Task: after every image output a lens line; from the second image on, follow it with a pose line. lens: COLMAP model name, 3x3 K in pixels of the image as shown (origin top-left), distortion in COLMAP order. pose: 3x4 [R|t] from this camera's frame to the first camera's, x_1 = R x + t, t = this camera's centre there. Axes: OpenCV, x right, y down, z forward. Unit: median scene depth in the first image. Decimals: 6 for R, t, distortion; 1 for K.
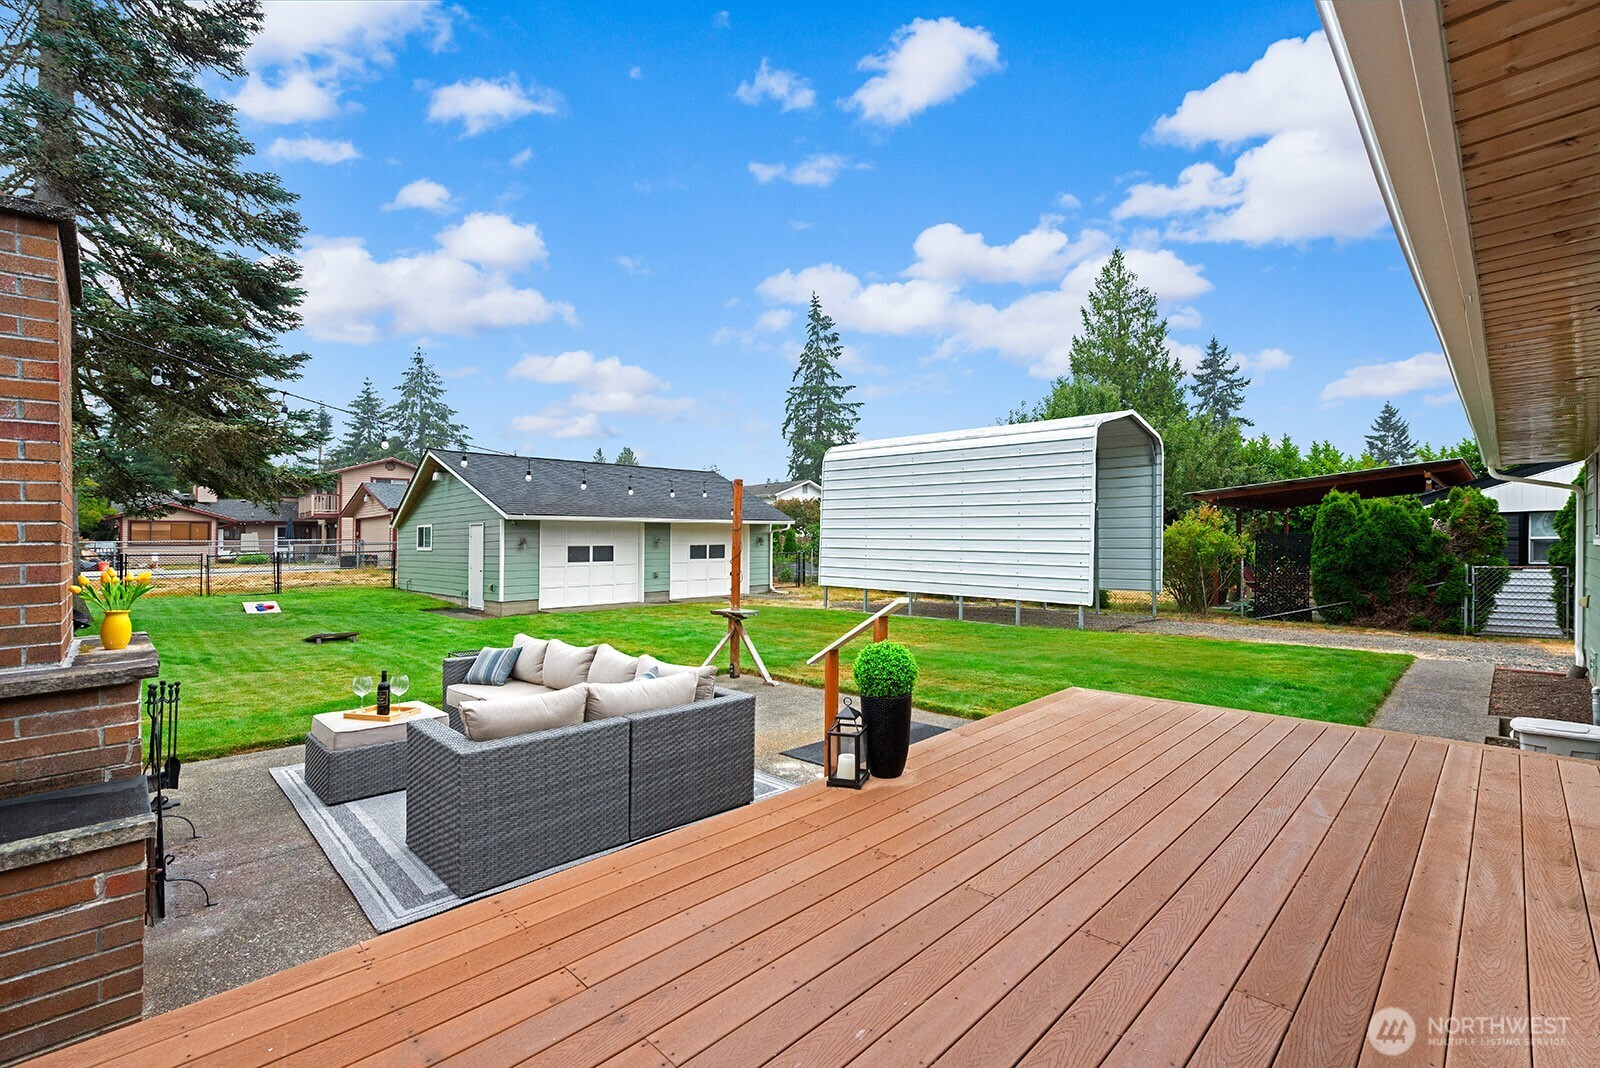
lens RADIAL K [[704.7, 0, 817.0], [0, 704.7, 520.9], [0, 0, 1]] dist [-0.000779, -0.000131]
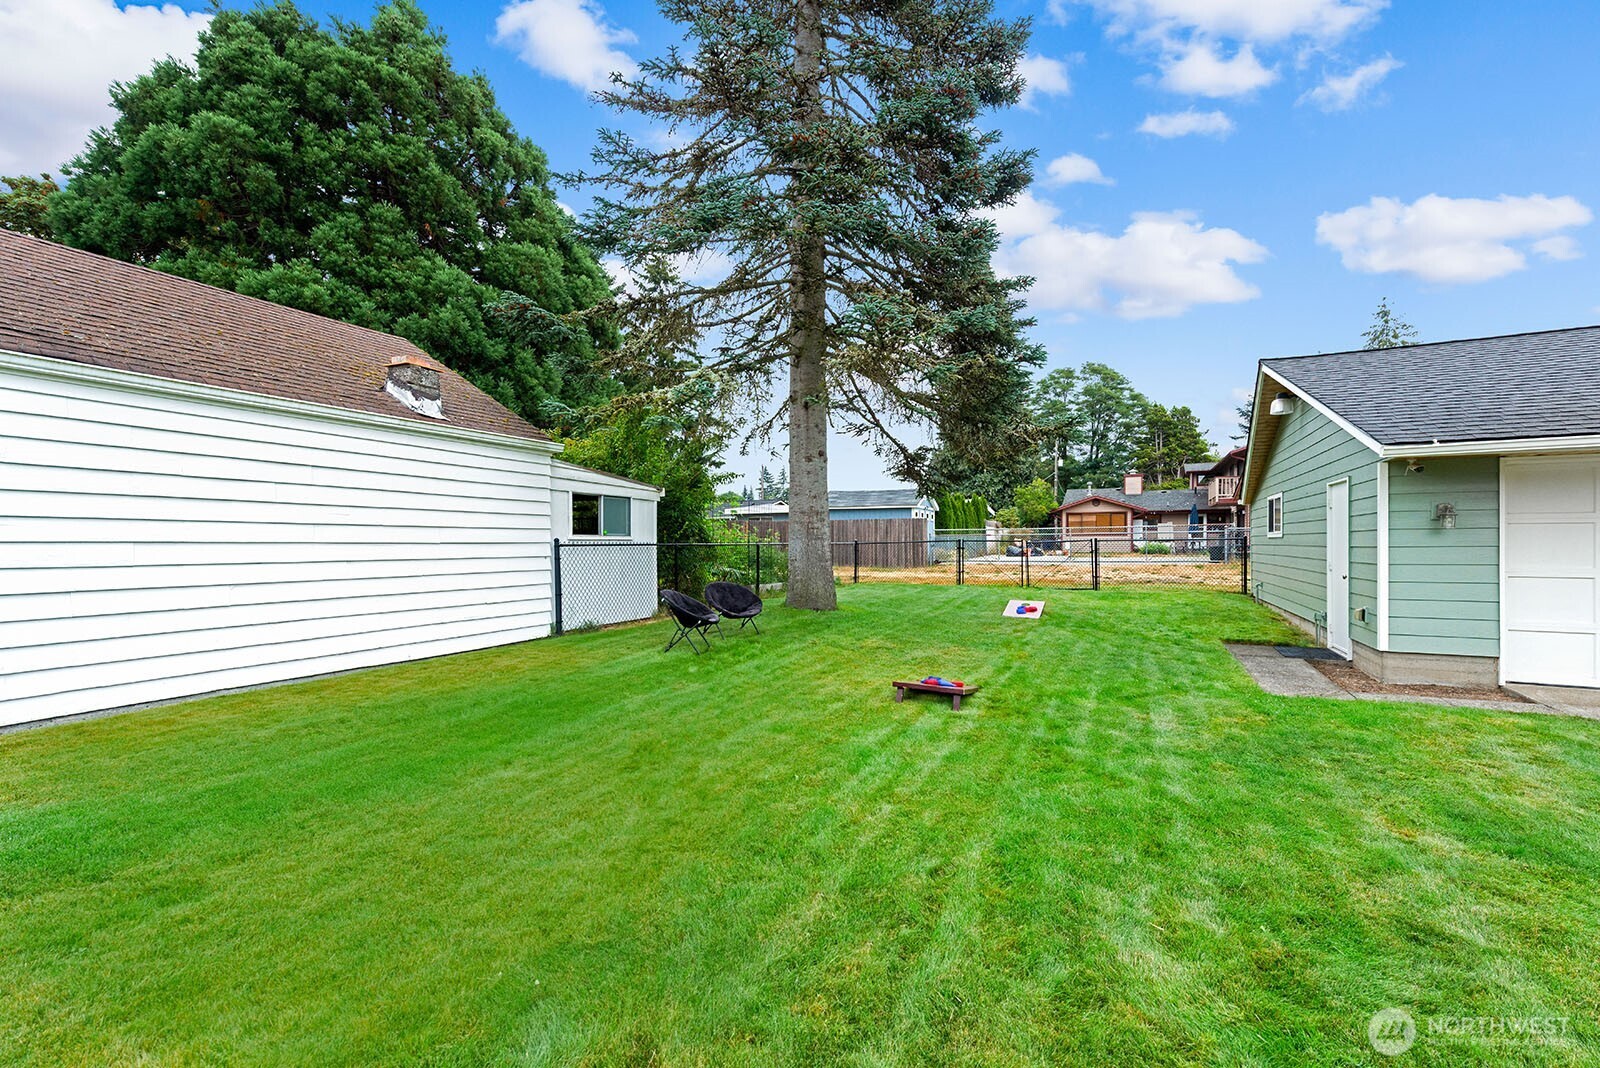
lens RADIAL K [[673.1, 0, 806.3], [0, 673.1, 548.8], [0, 0, 1]] dist [0.001159, -0.000292]
pose [[0.321795, 0.017535, -0.946647, -0.078866], [0.030131, 0.999132, 0.028750, 0.013491], [0.946330, -0.037775, 0.320987, 0.250558]]
